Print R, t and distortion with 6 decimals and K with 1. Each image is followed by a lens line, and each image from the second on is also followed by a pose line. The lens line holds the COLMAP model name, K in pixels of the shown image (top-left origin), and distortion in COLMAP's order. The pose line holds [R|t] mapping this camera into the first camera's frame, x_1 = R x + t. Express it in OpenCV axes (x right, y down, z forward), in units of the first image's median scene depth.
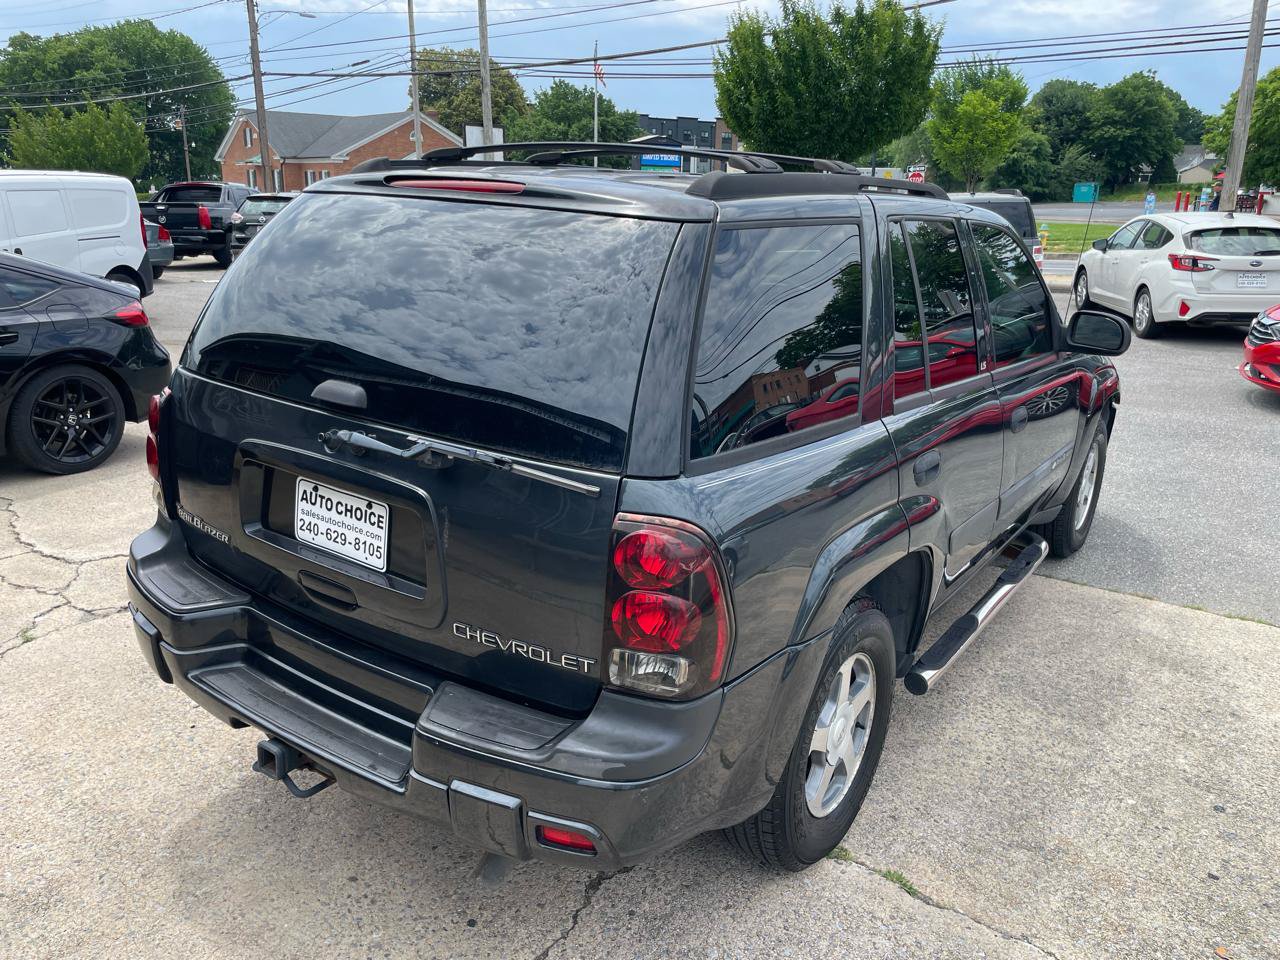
lens RADIAL K [[968.5, 0, 639.4], [0, 968.5, 466.0], [0, 0, 1]] dist [0.088199, -0.118520]
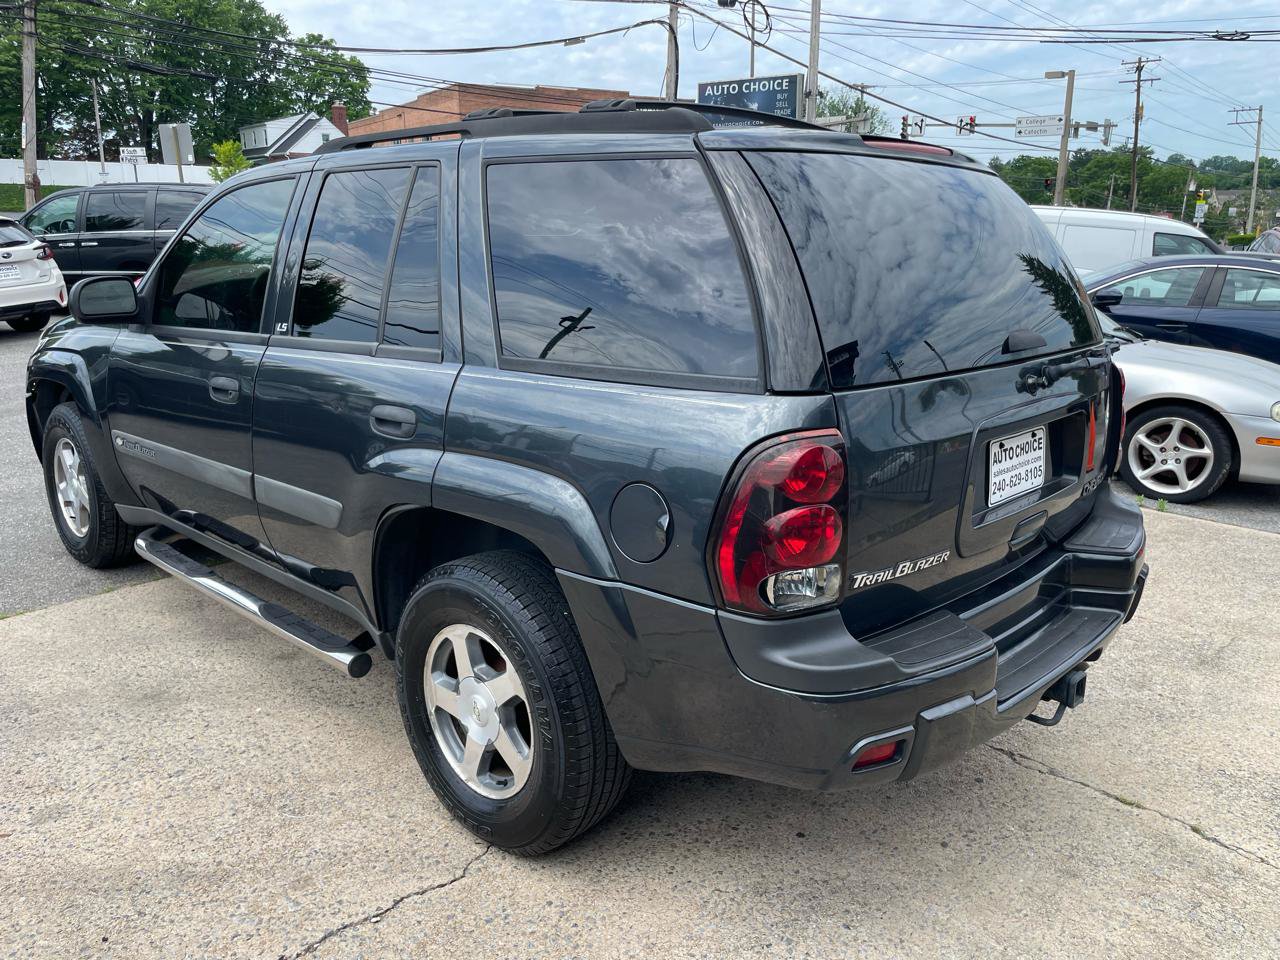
lens RADIAL K [[968.5, 0, 649.6], [0, 968.5, 473.1], [0, 0, 1]] dist [0.088199, -0.118520]
pose [[0.144767, -0.275229, 0.950416, -1.149313], [0.266894, 0.935794, 0.230342, -0.238294], [-0.952791, 0.220314, 0.208930, 0.965695]]
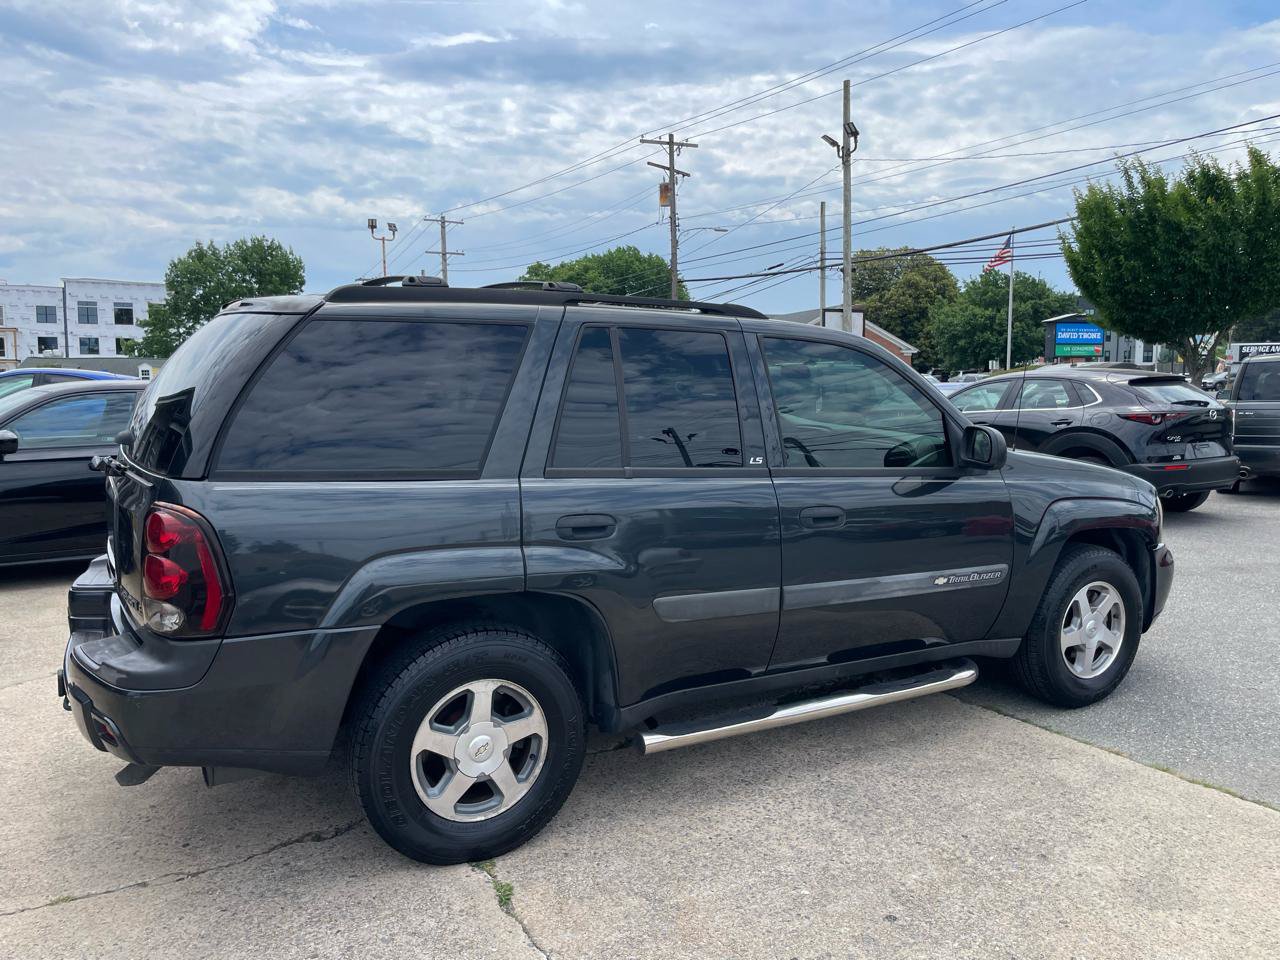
lens RADIAL K [[968.5, 0, 643.2], [0, 968.5, 475.5], [0, 0, 1]] dist [0.088199, -0.118520]
pose [[0.906397, 0.022129, -0.421847, 0.852897], [-0.096246, 0.983180, -0.155222, 0.114597], [0.411317, 0.181294, 0.893281, -0.012128]]
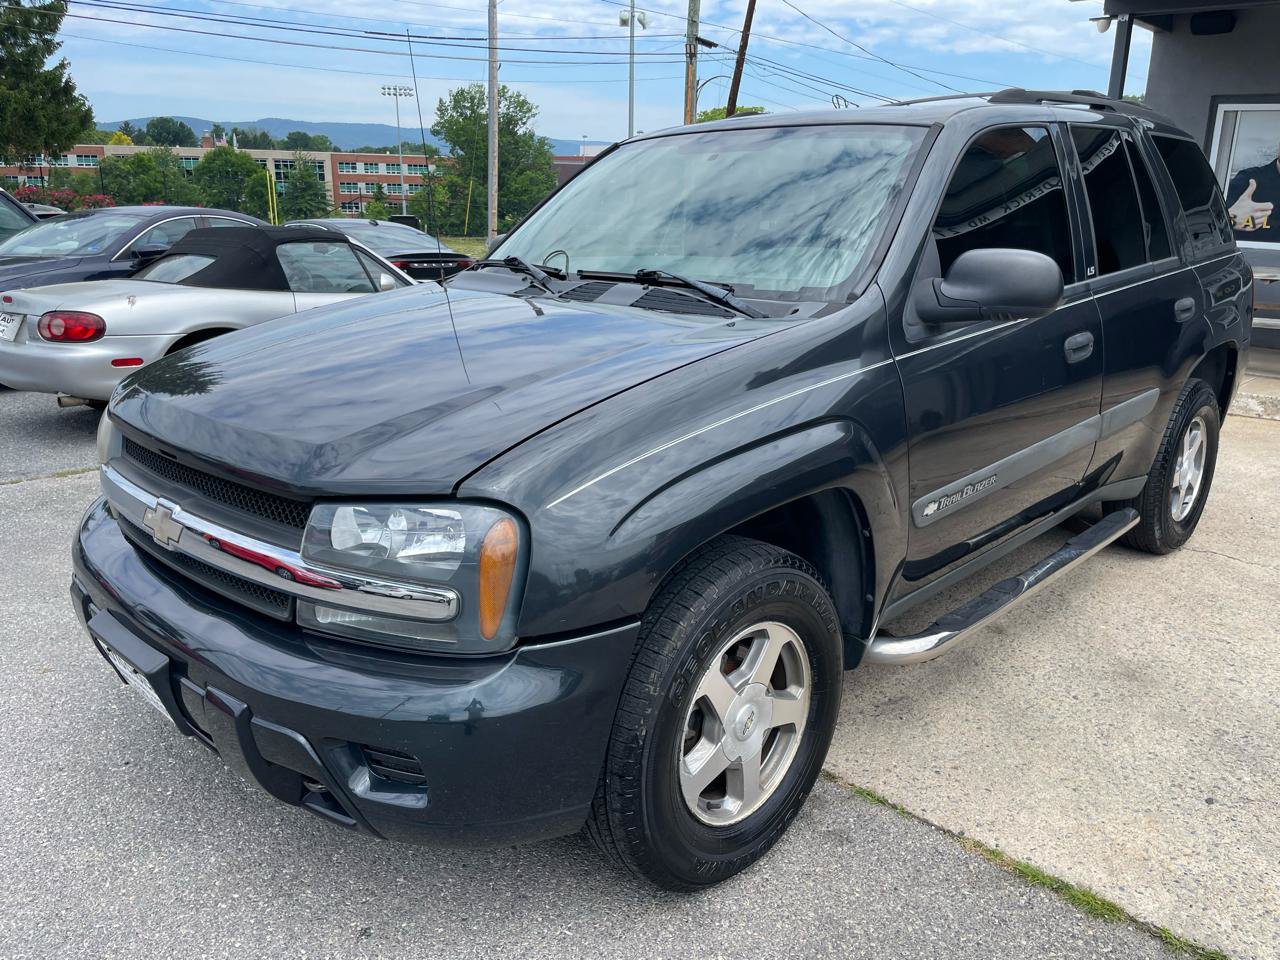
lens RADIAL K [[968.5, 0, 649.1], [0, 968.5, 464.8], [0, 0, 1]] dist [0.088199, -0.118520]
pose [[-0.986267, -0.080569, 0.144170, 0.265471], [0.006952, 0.851910, 0.523643, -0.688271], [-0.165009, 0.517454, -0.839651, 2.818555]]
